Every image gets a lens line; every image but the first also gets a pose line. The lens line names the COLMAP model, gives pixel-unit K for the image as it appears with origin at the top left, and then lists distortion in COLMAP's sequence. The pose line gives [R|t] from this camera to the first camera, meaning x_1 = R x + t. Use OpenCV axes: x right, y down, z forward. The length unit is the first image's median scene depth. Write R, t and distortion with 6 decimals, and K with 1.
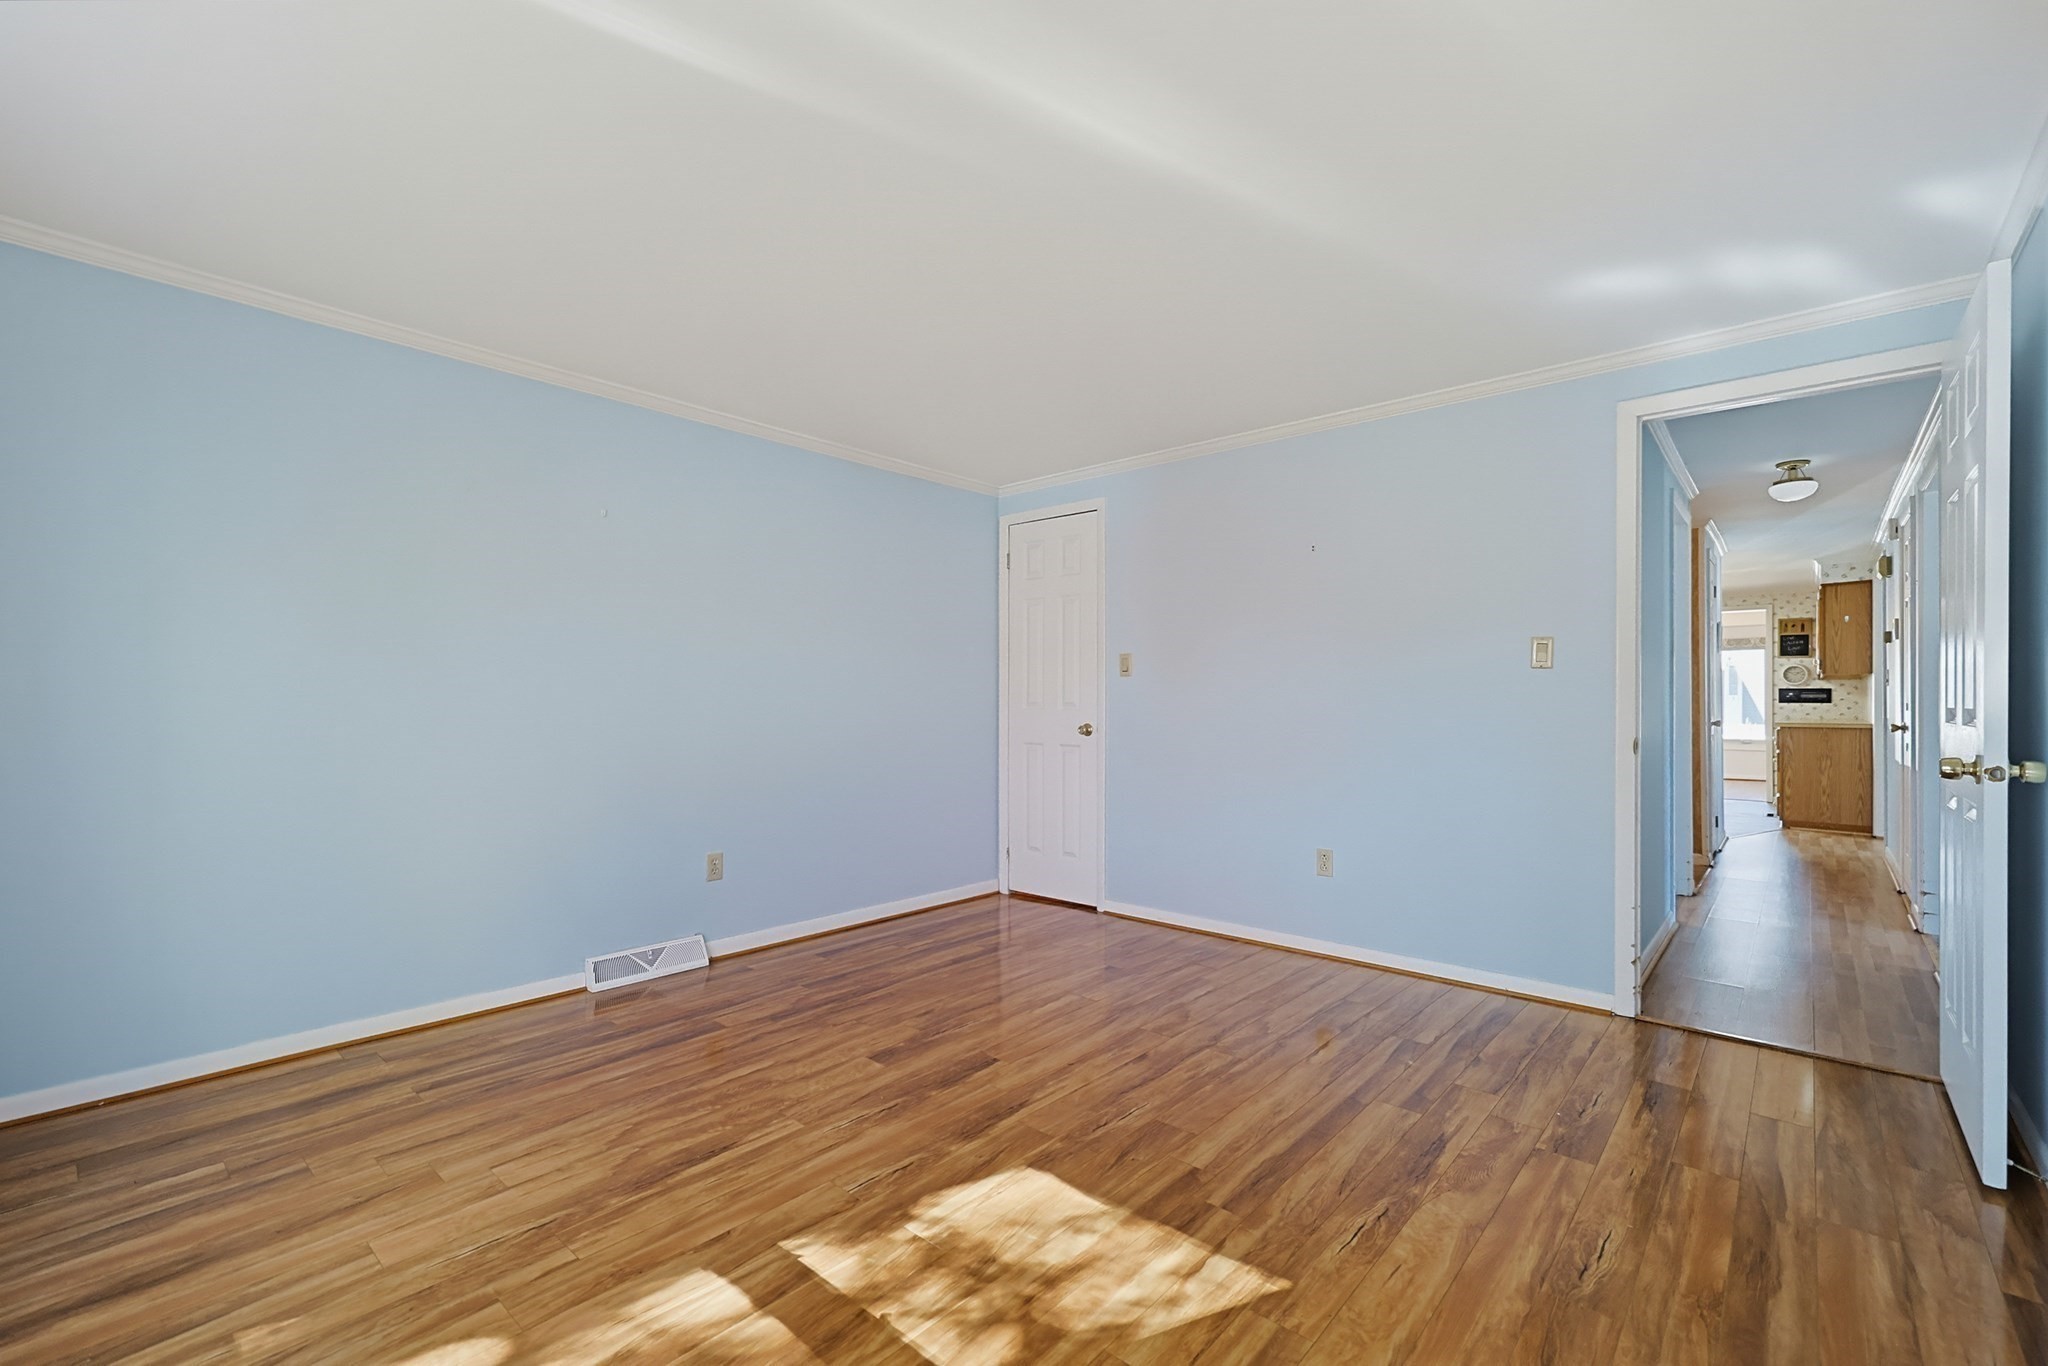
lens RADIAL K [[876.1, 0, 1025.1], [0, 876.1, 699.9], [0, 0, 1]] dist [-0.000599, -0.000108]
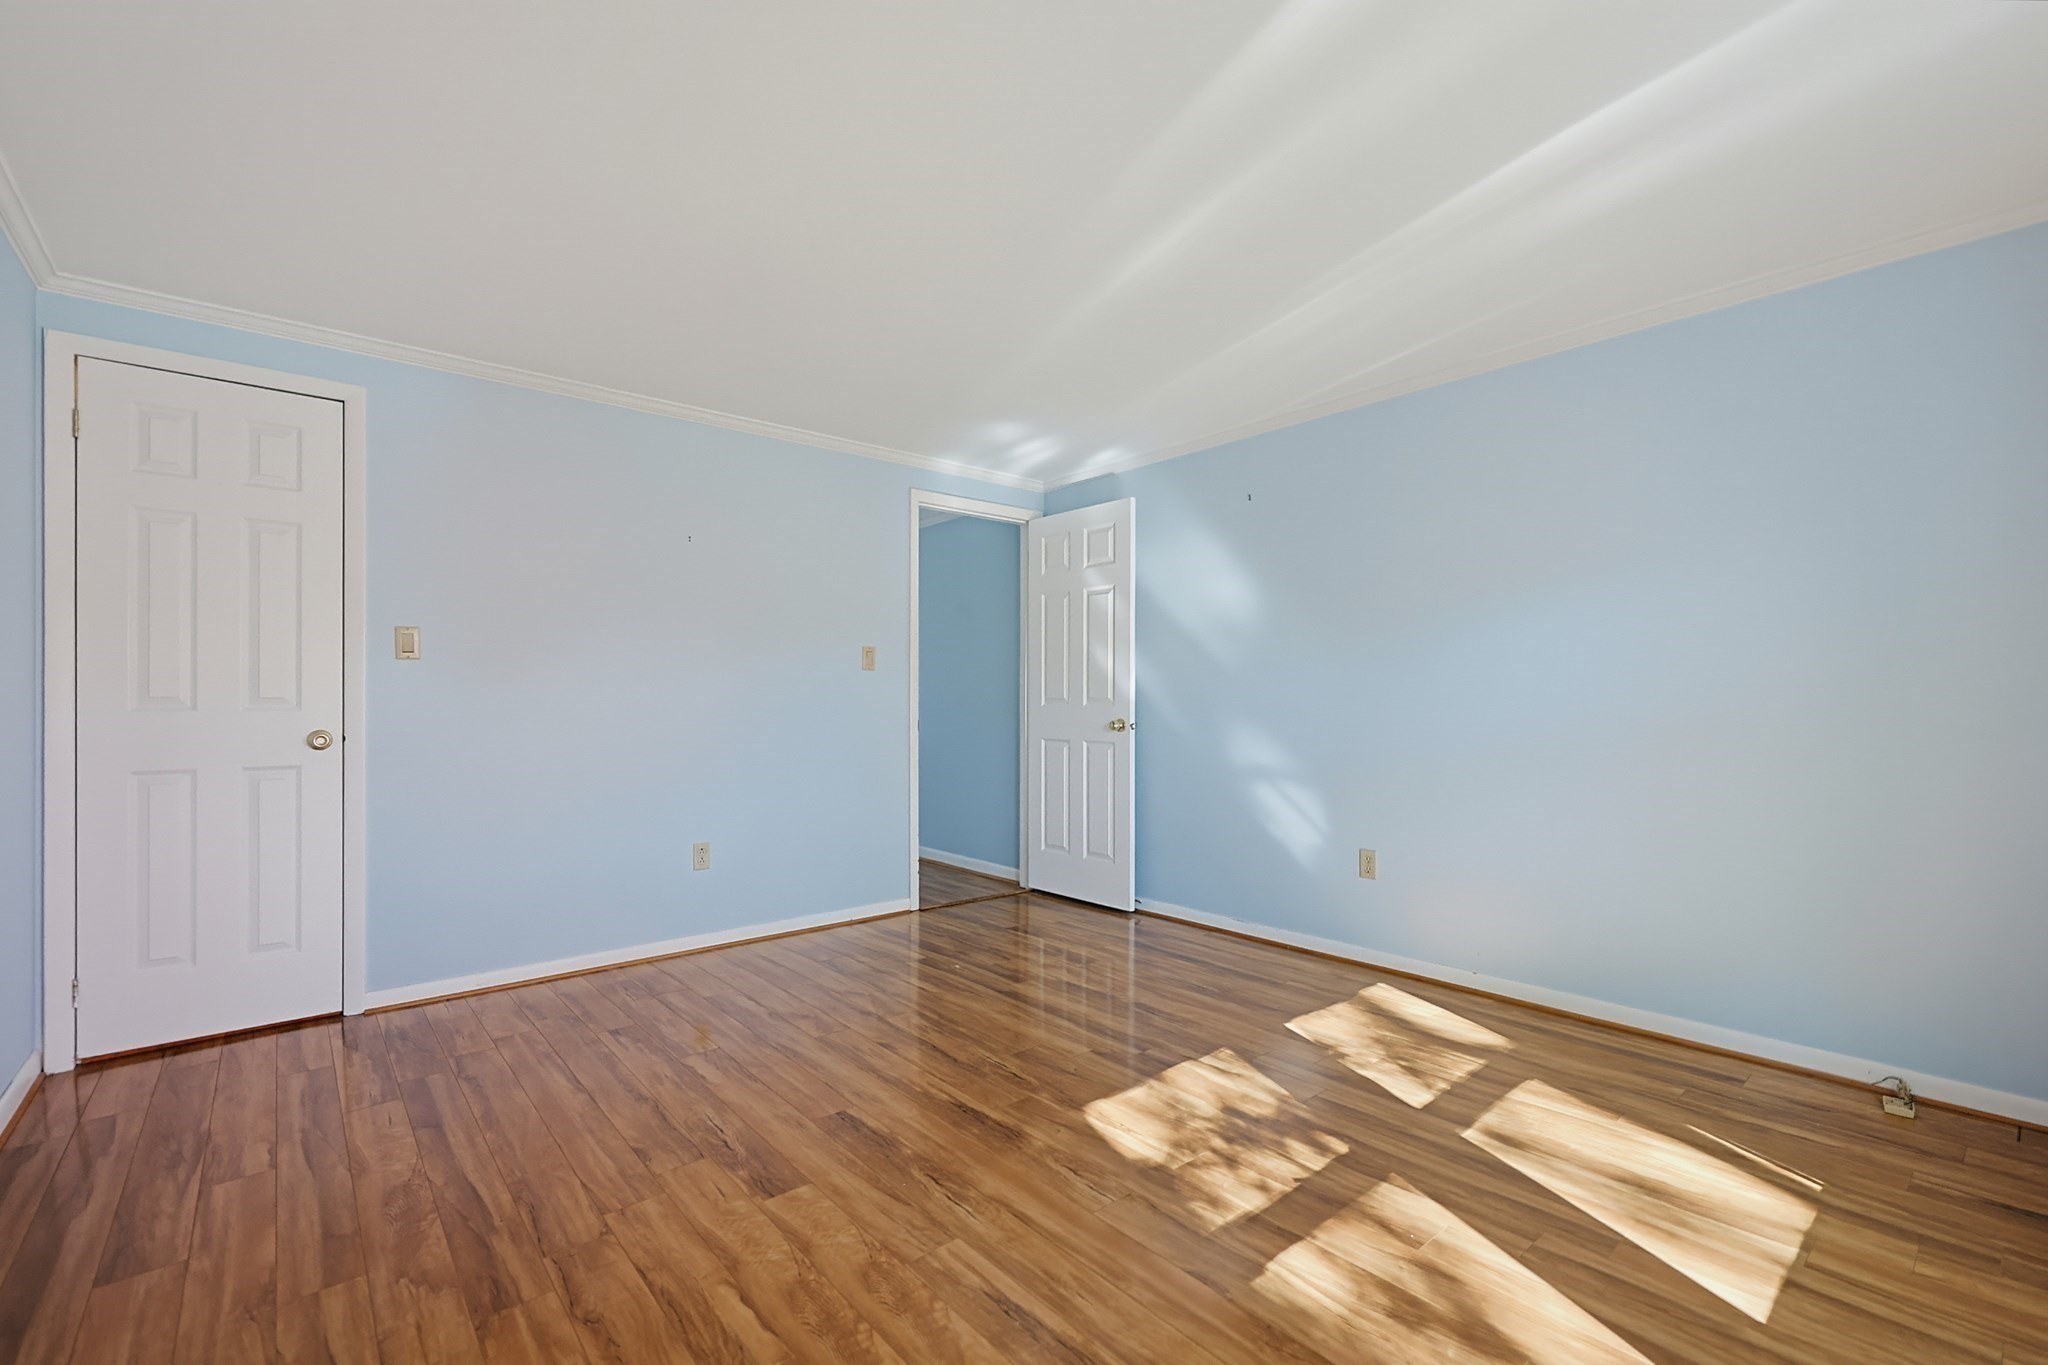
lens RADIAL K [[879.2, 0, 1026.1], [0, 879.2, 692.9], [0, 0, 1]] dist [0.000724, -0.000013]
pose [[0.140405, 0.006367, 0.990074, -0.848590], [0.001825, 0.999976, -0.006689, 0.009362], [-0.990093, 0.002746, 0.140390, 0.695720]]
